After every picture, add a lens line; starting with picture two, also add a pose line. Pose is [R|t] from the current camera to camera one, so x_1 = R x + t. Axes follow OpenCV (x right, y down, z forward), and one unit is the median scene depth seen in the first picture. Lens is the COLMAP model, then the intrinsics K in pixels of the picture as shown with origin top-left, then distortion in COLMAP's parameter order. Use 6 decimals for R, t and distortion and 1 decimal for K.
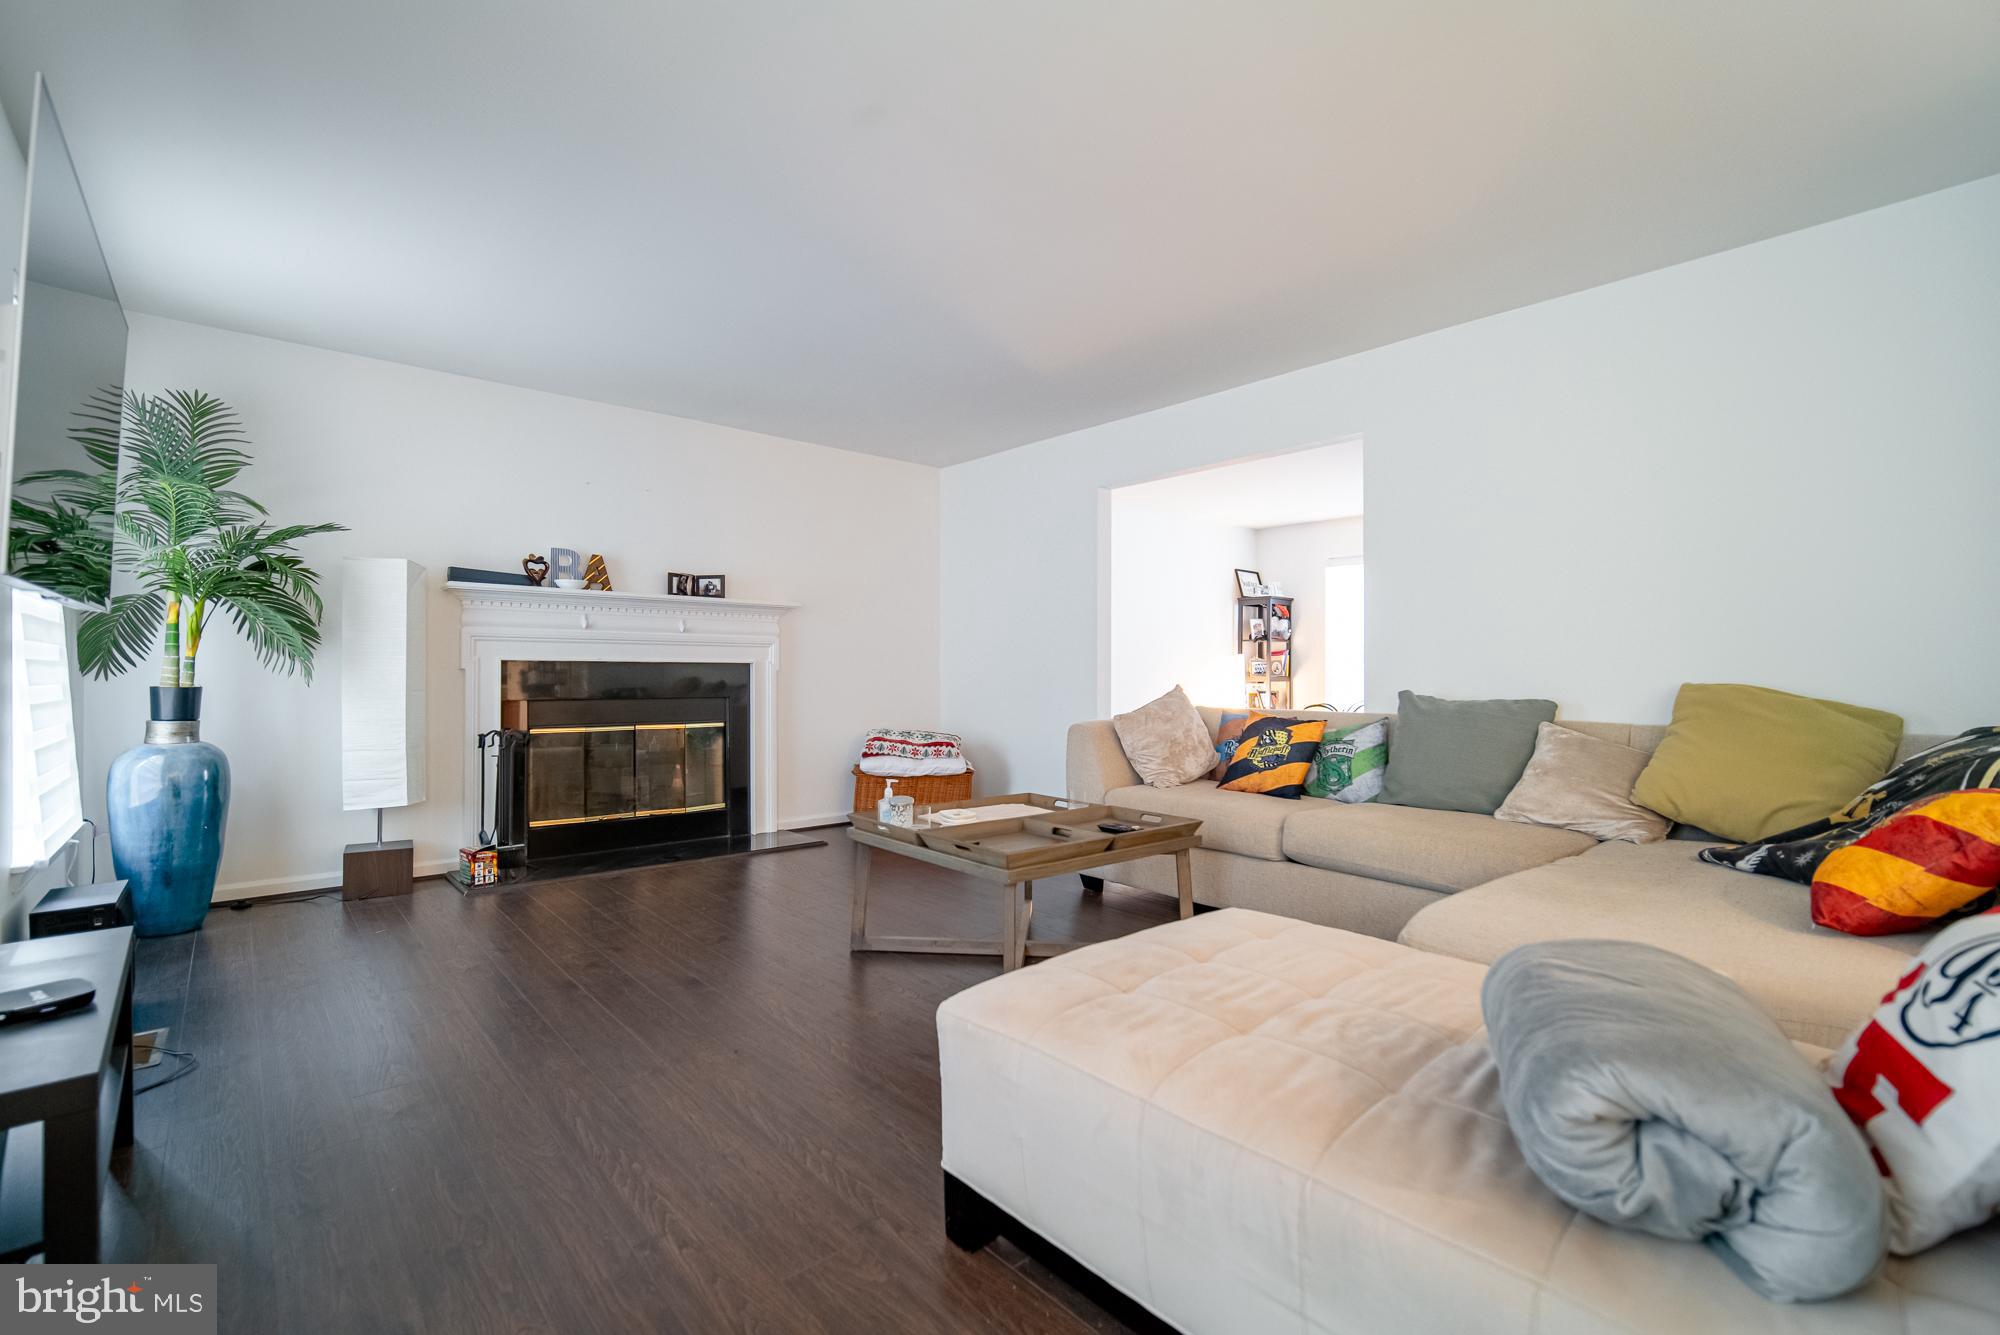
lens RADIAL K [[923.9, 0, 995.0], [0, 923.9, 673.2], [0, 0, 1]] dist [-0.004575, -0.000459]
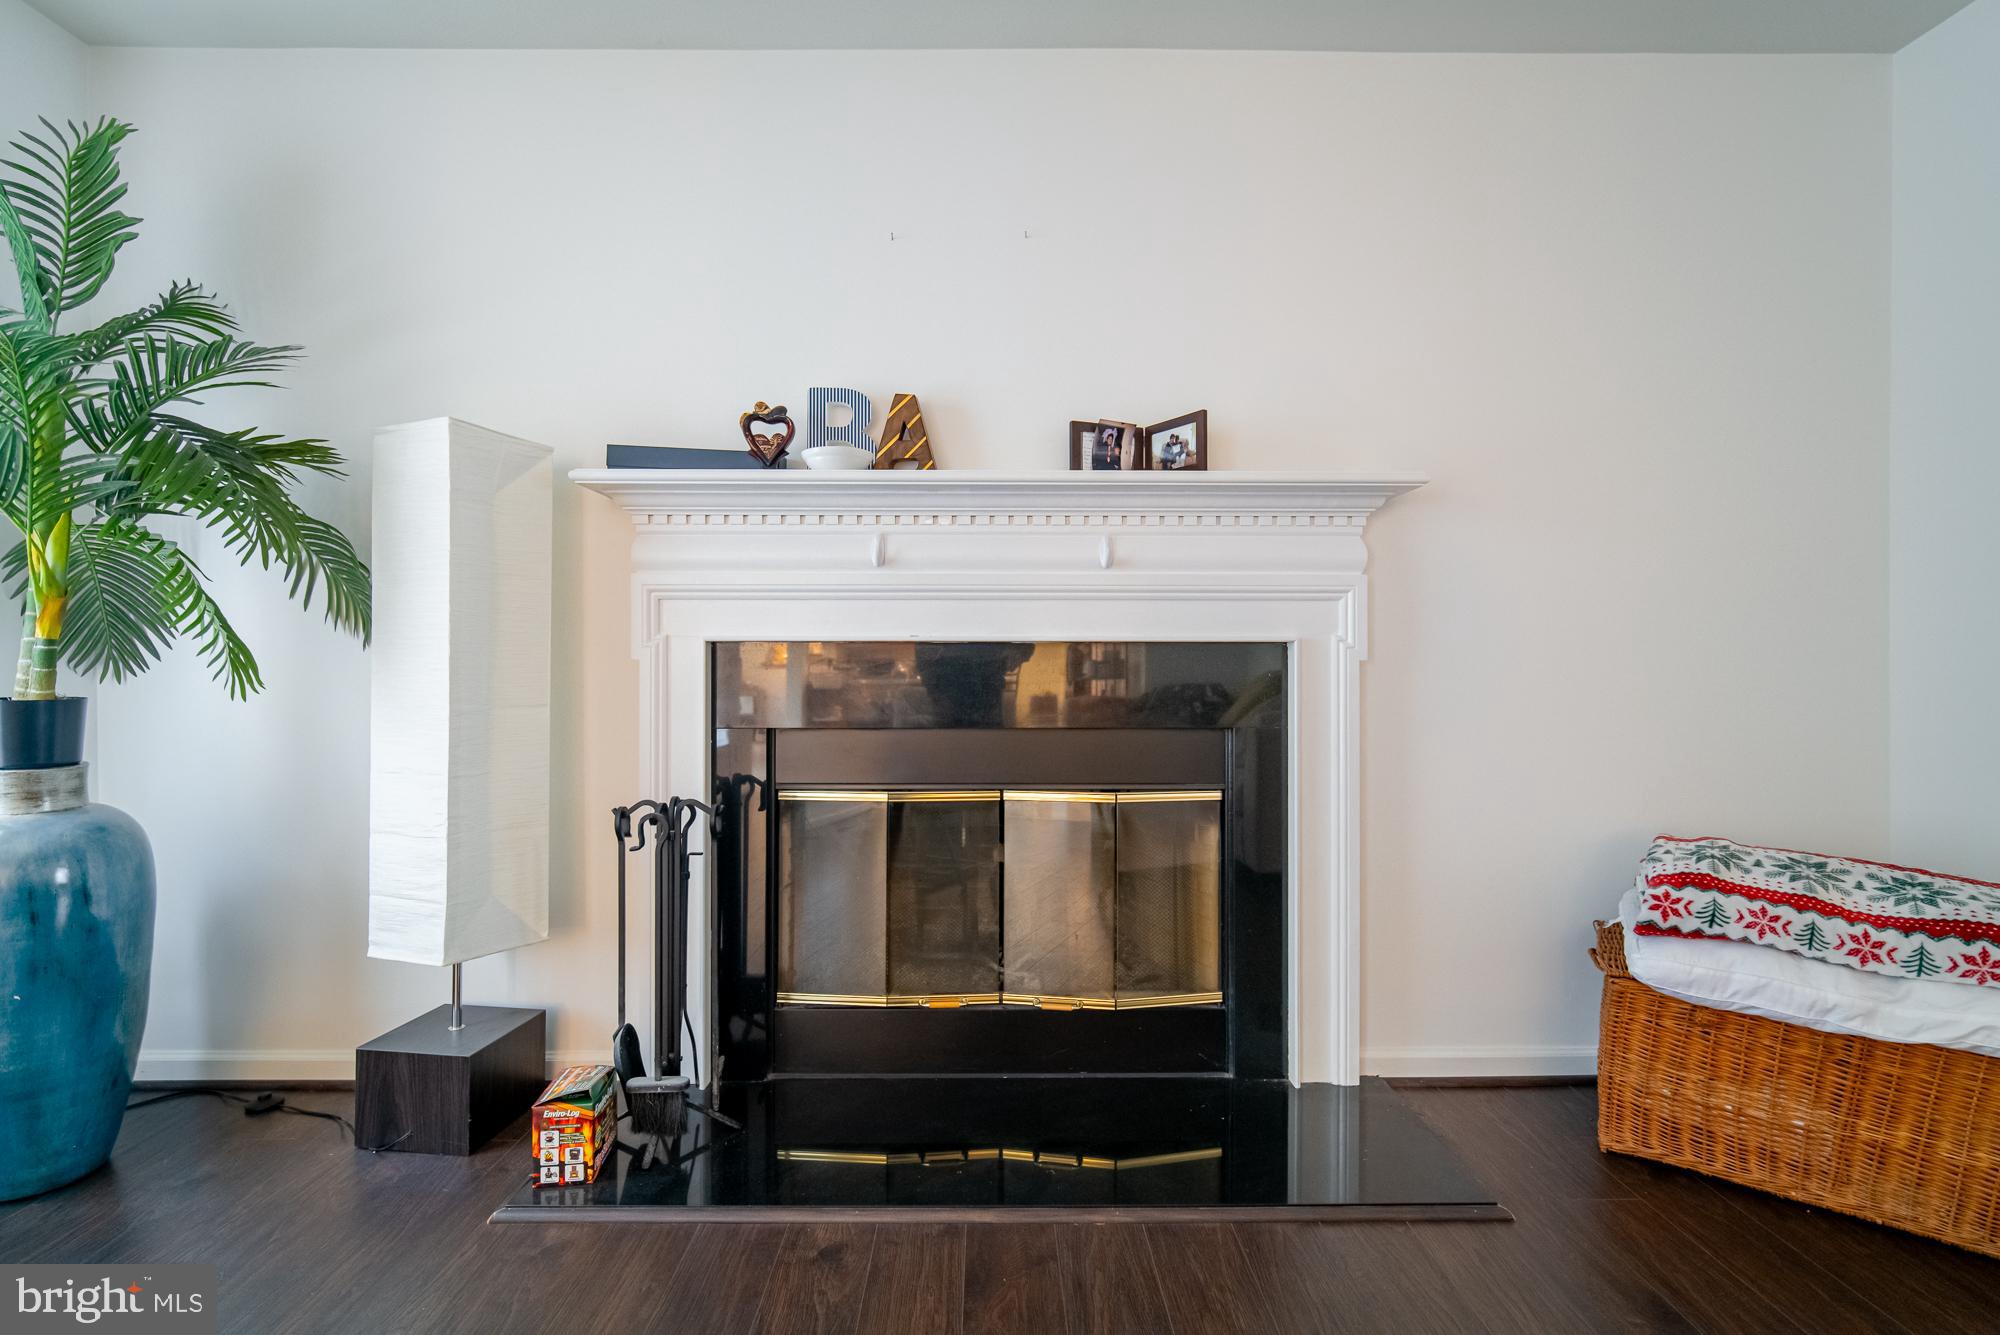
lens RADIAL K [[923.9, 0, 993.2], [0, 923.9, 675.4], [0, 0, 1]] dist [-0.004575, -0.000459]
pose [[0.767142, -0.001189, -0.641477, -0.116903], [0.003040, 0.999994, 0.001782, 0.002324], [0.641471, -0.003317, 0.767141, 0.657980]]
